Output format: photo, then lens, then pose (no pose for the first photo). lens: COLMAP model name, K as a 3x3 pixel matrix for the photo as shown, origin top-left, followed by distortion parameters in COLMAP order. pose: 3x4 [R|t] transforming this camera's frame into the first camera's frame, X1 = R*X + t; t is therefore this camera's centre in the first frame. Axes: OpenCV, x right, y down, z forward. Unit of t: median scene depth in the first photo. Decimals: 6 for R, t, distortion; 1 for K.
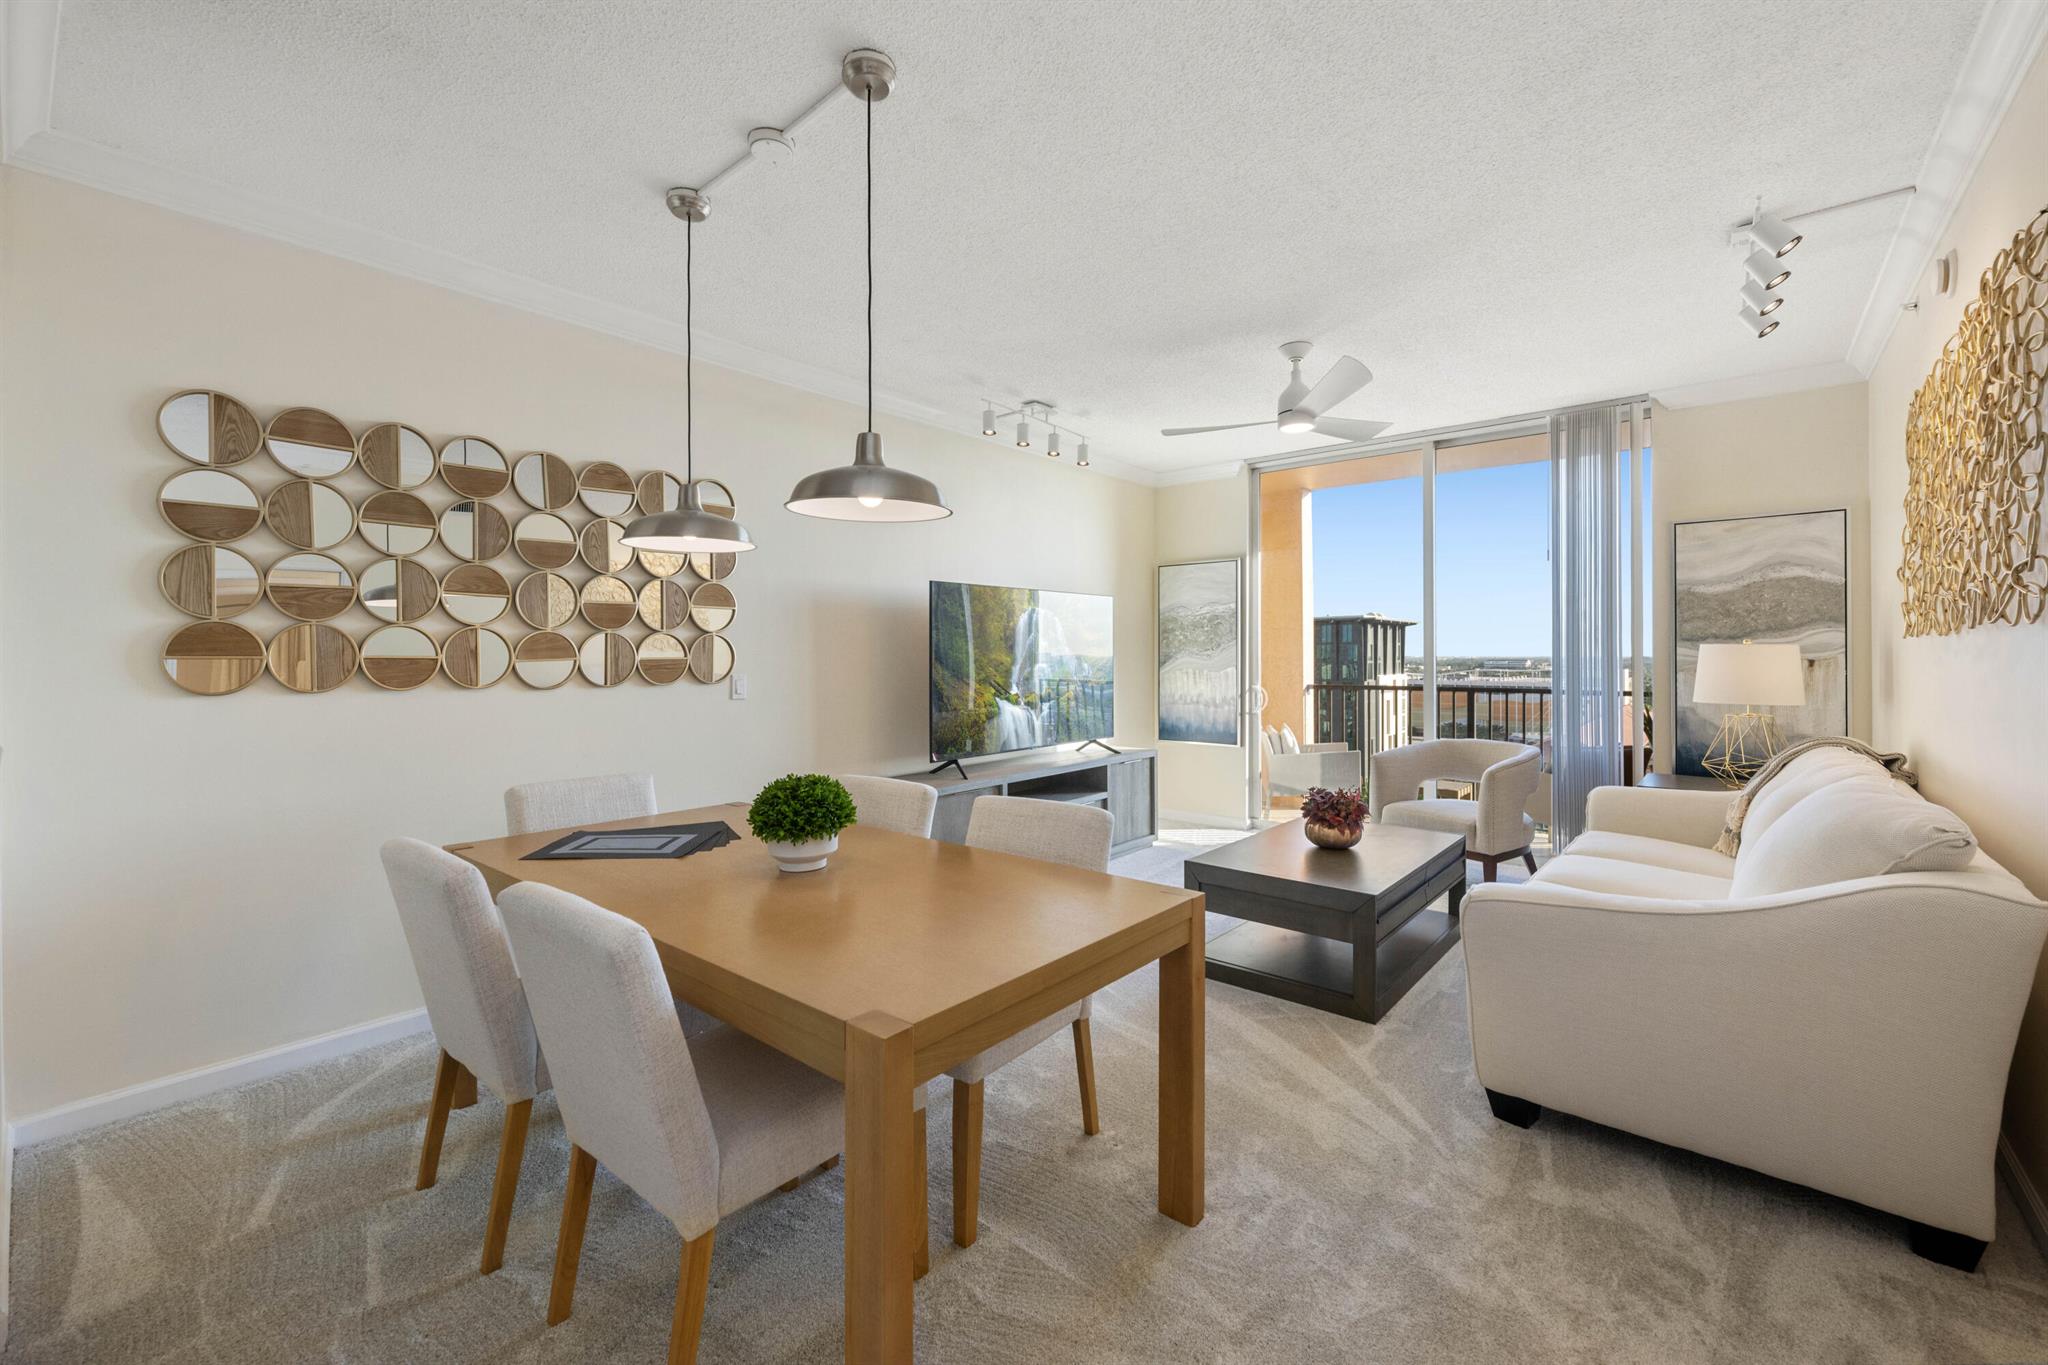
lens RADIAL K [[813.2, 0, 1049.6], [0, 813.2, 647.3], [0, 0, 1]] dist [-0.000448, 0.000189]
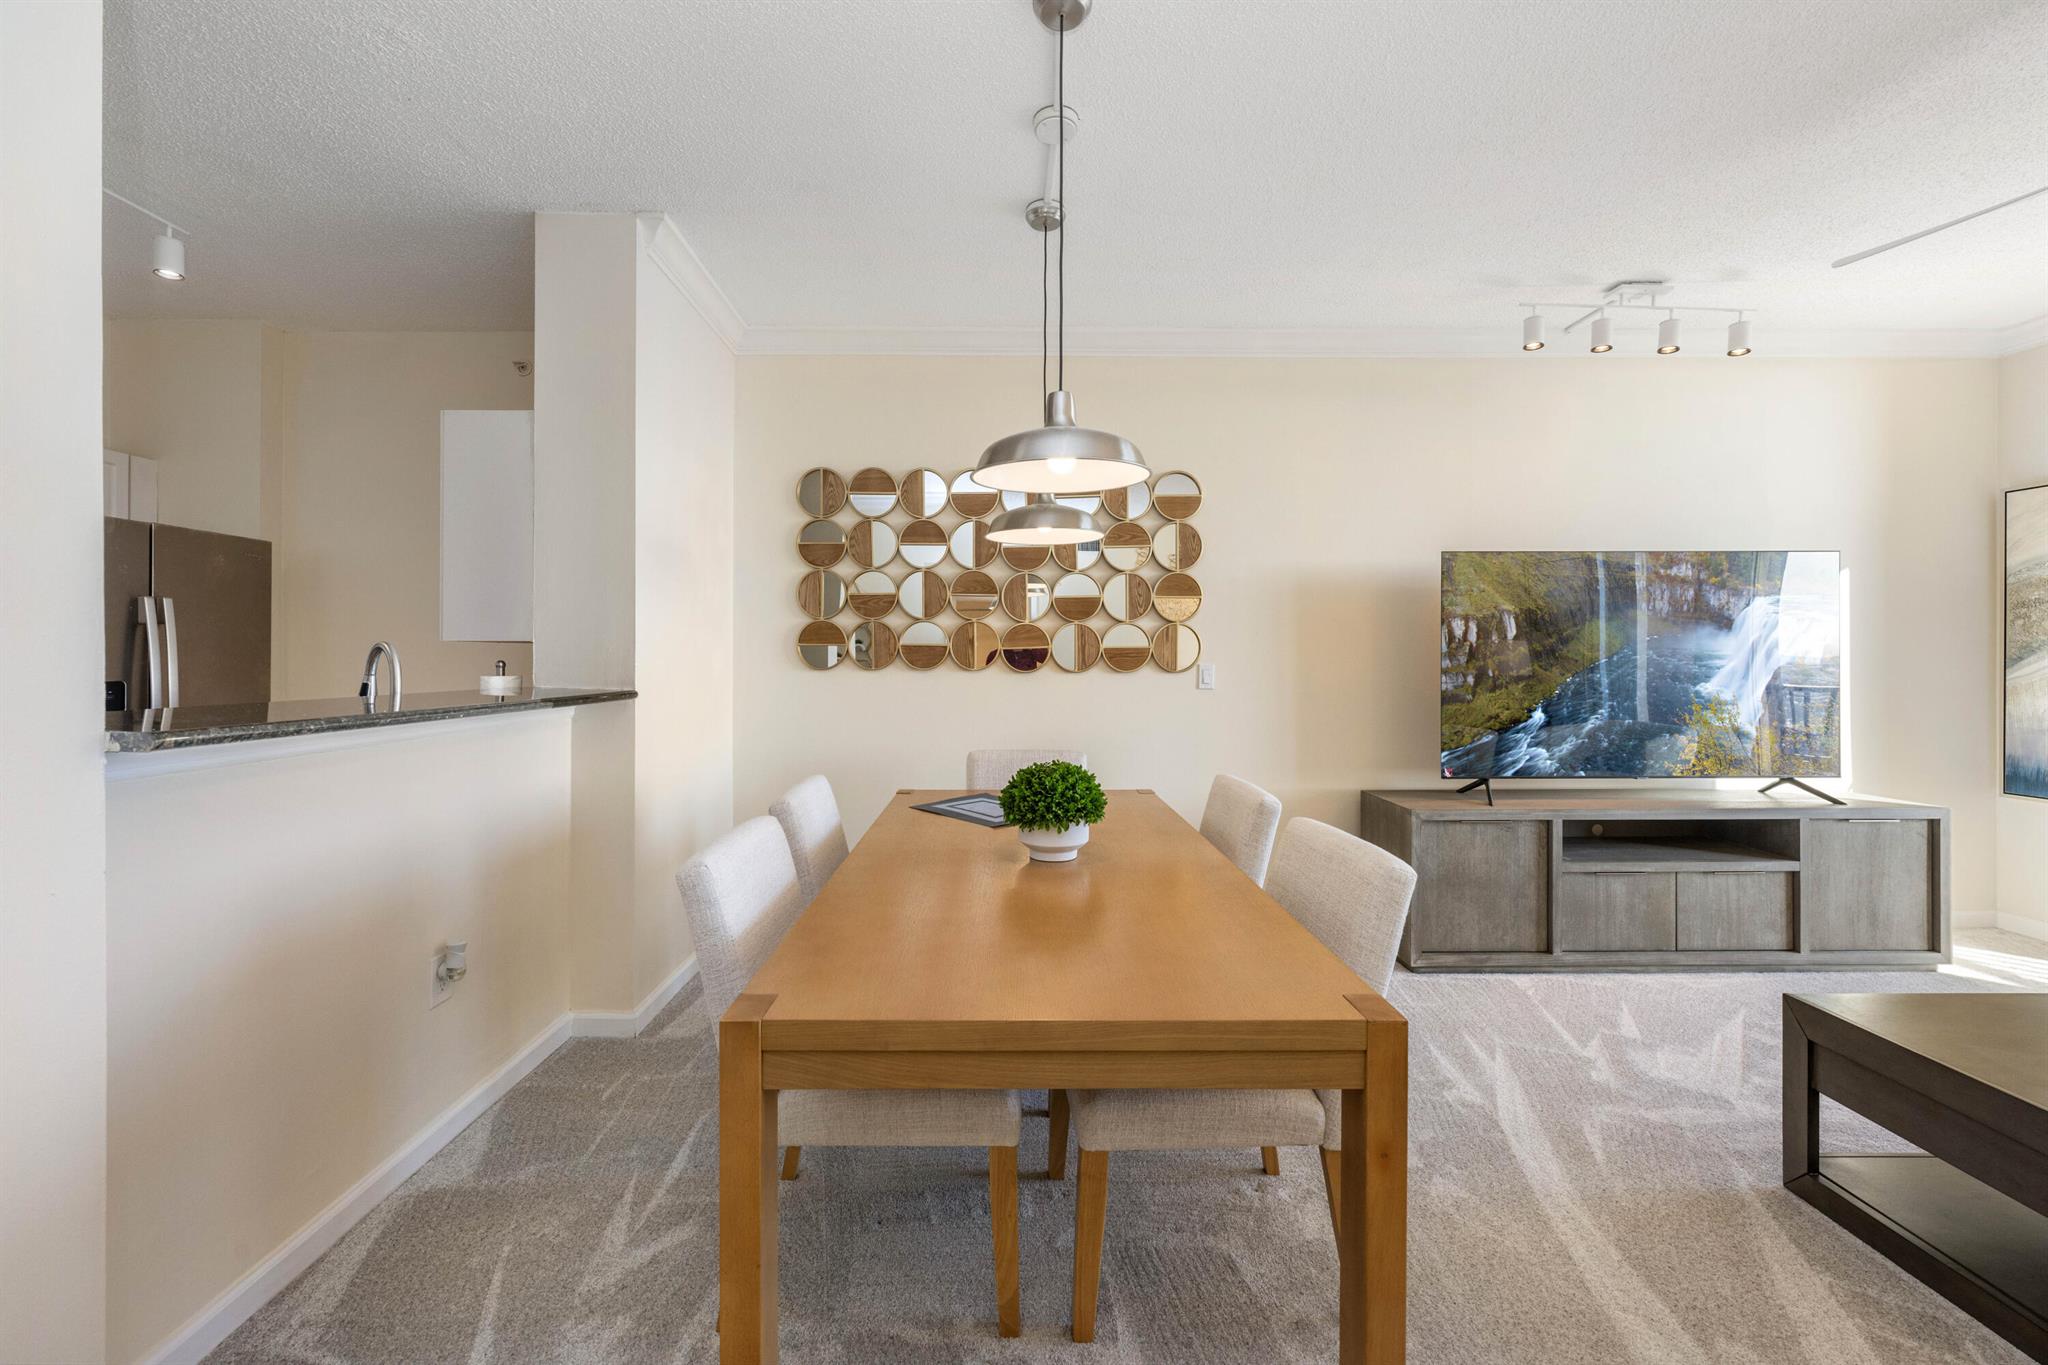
lens RADIAL K [[813.2, 0, 1018.7], [0, 813.2, 646.4], [0, 0, 1]] dist [-0.000448, 0.000189]
pose [[0.652719, -0.003569, -0.757592, 0.266165], [0.004797, 0.999988, -0.000578, 0.014384], [0.757585, -0.003257, 0.652728, 0.224252]]
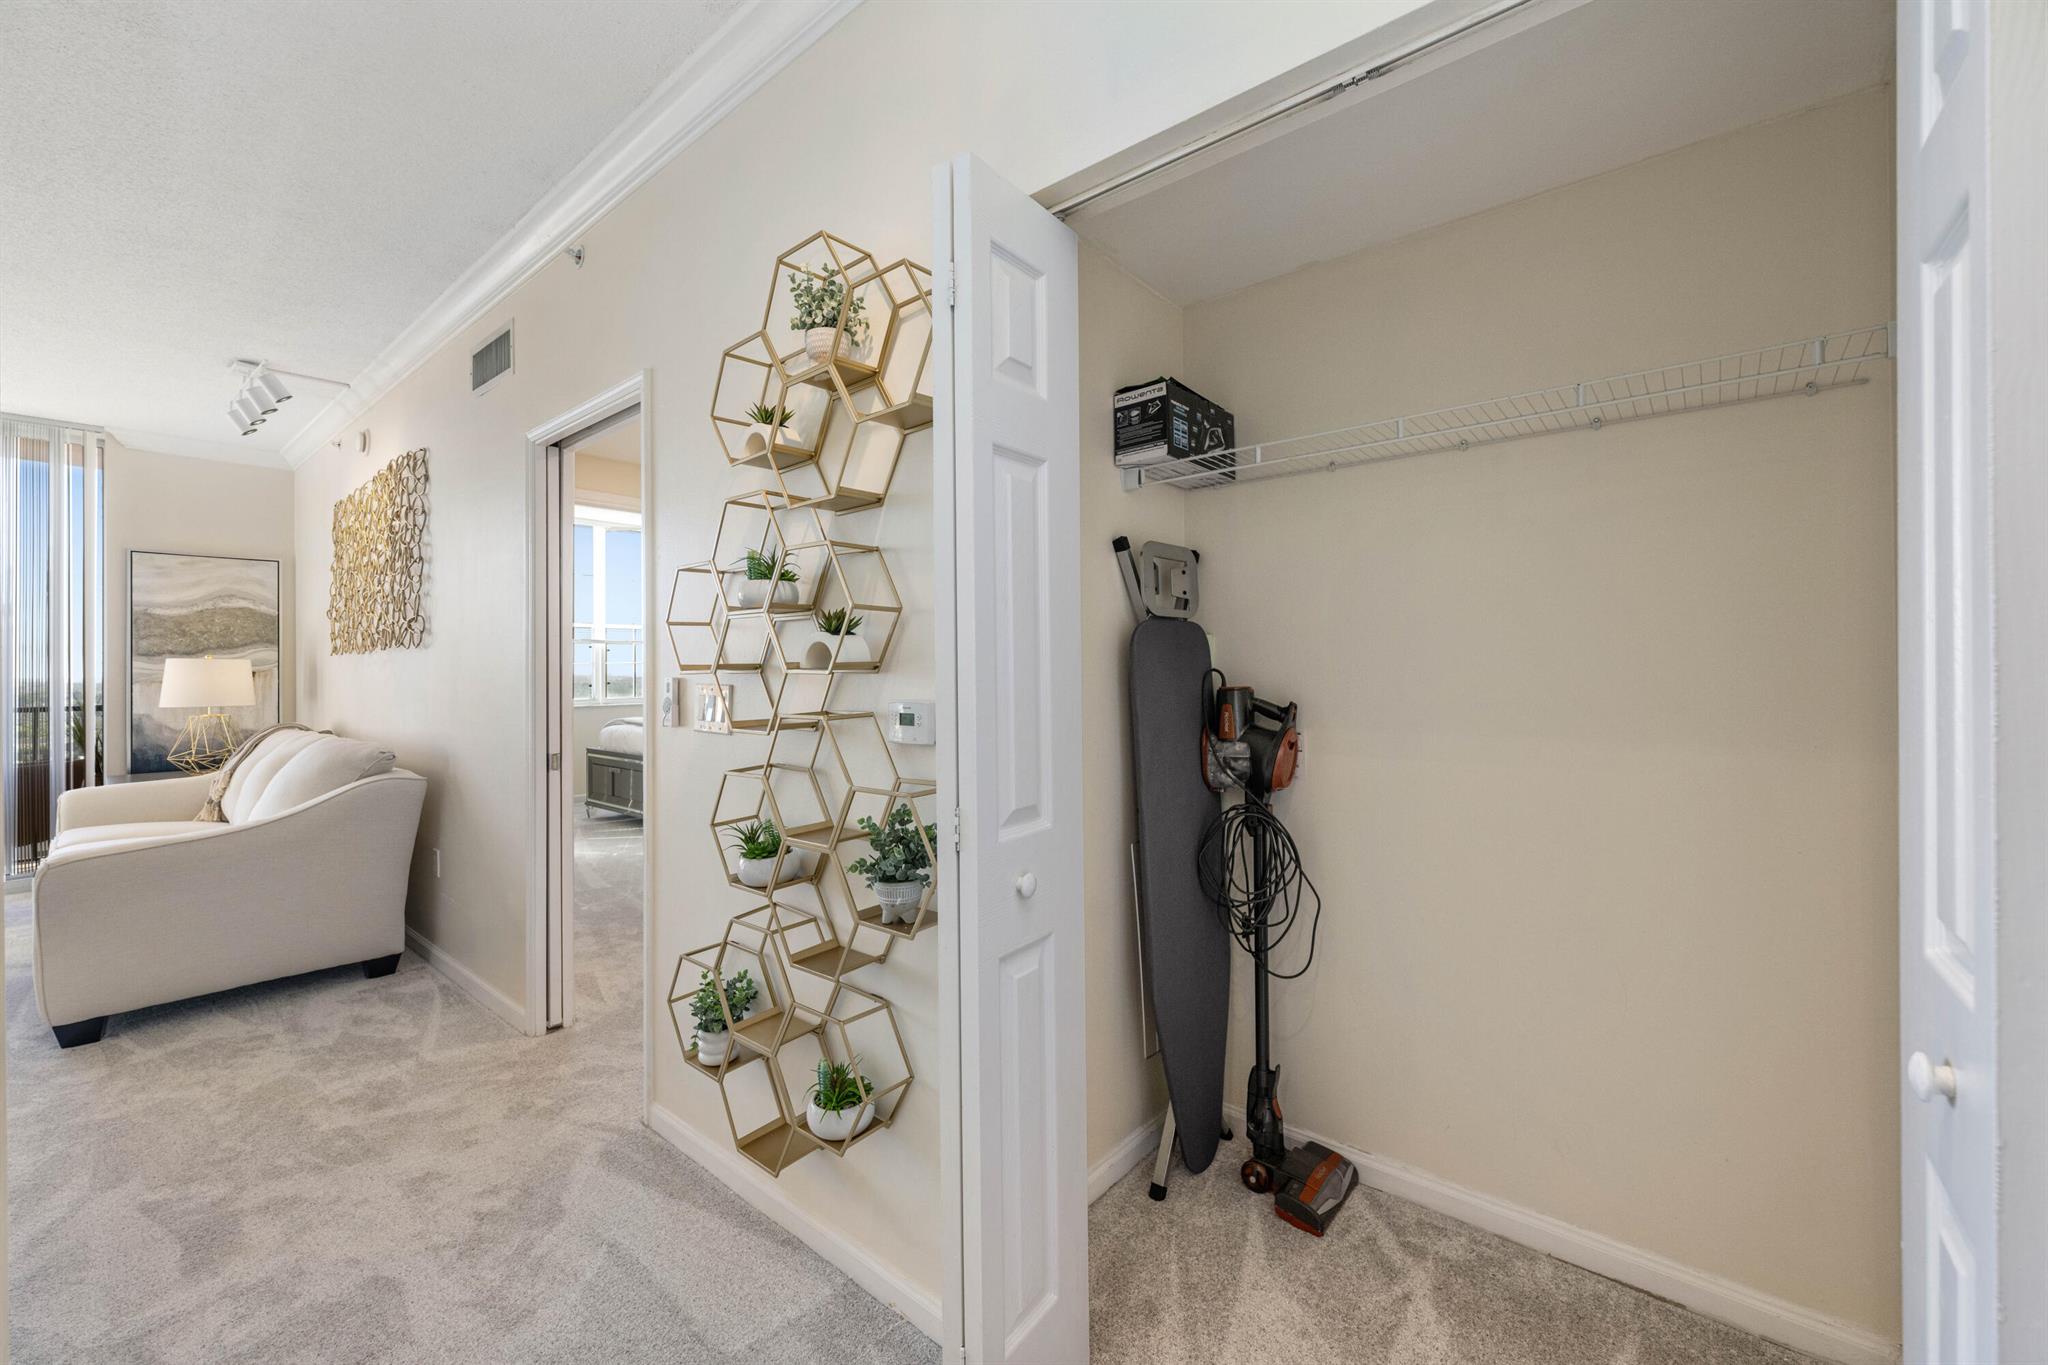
lens RADIAL K [[813.2, 0, 1031.9], [0, 813.2, 672.6], [0, 0, 1]] dist [-0.000448, 0.000189]
pose [[-0.014527, -0.001450, 0.999893, -0.466463], [-0.002061, 0.999997, 0.001420, 0.014520], [-0.999892, -0.002040, -0.014530, -0.282419]]
